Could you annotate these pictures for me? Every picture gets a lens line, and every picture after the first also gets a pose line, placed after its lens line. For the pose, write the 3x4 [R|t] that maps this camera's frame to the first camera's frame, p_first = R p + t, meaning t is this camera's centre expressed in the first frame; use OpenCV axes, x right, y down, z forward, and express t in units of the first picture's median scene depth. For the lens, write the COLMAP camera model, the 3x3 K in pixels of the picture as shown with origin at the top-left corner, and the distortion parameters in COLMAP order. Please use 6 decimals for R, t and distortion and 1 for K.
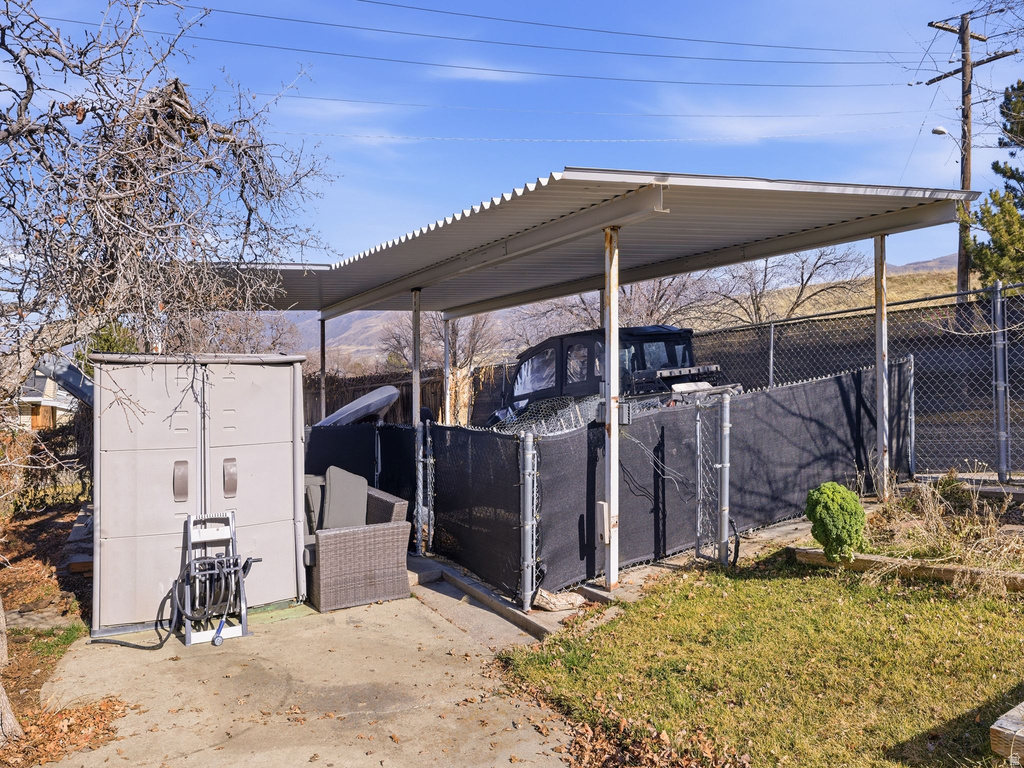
lens RADIAL K [[694.4, 0, 512.0], [0, 694.4, 384.0], [0, 0, 1]] dist [0.002975, 0.001598]
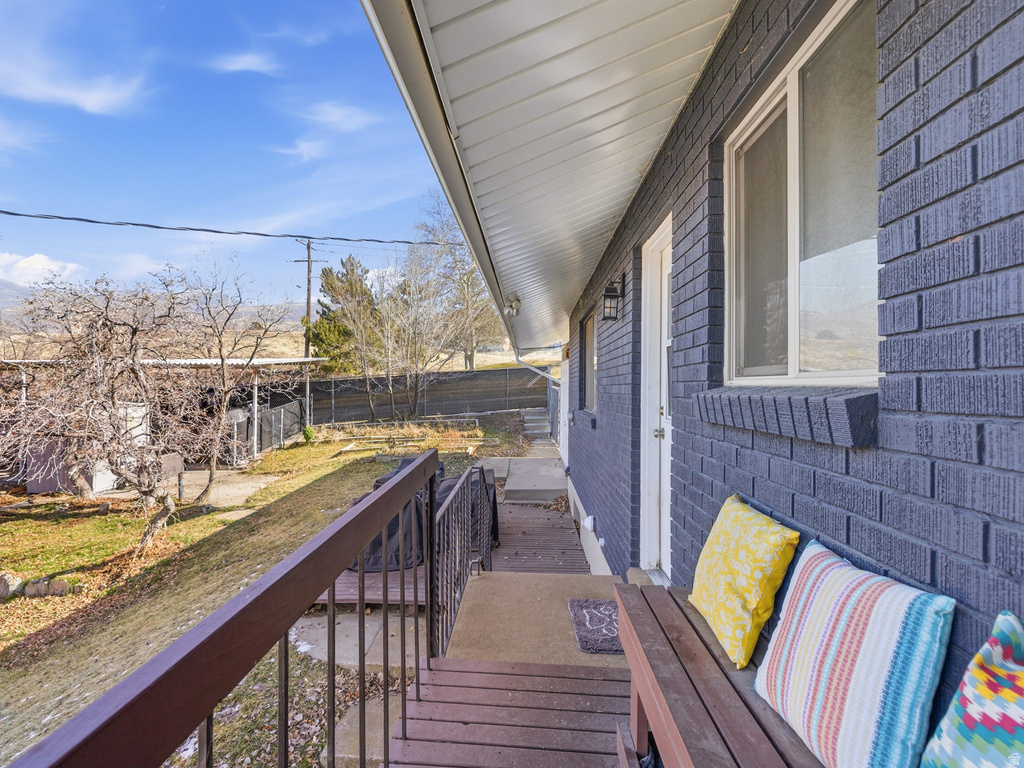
lens RADIAL K [[425.4, 0, 512.0], [0, 425.4, 384.0], [0, 0, 1]] dist [0.000064, -0.000002]
pose [[0.487004, 0.012572, 0.873309, -0.312495], [-0.022212, 0.999751, -0.002006, -0.040407], [-0.873117, -0.018421, 0.487162, -0.368933]]
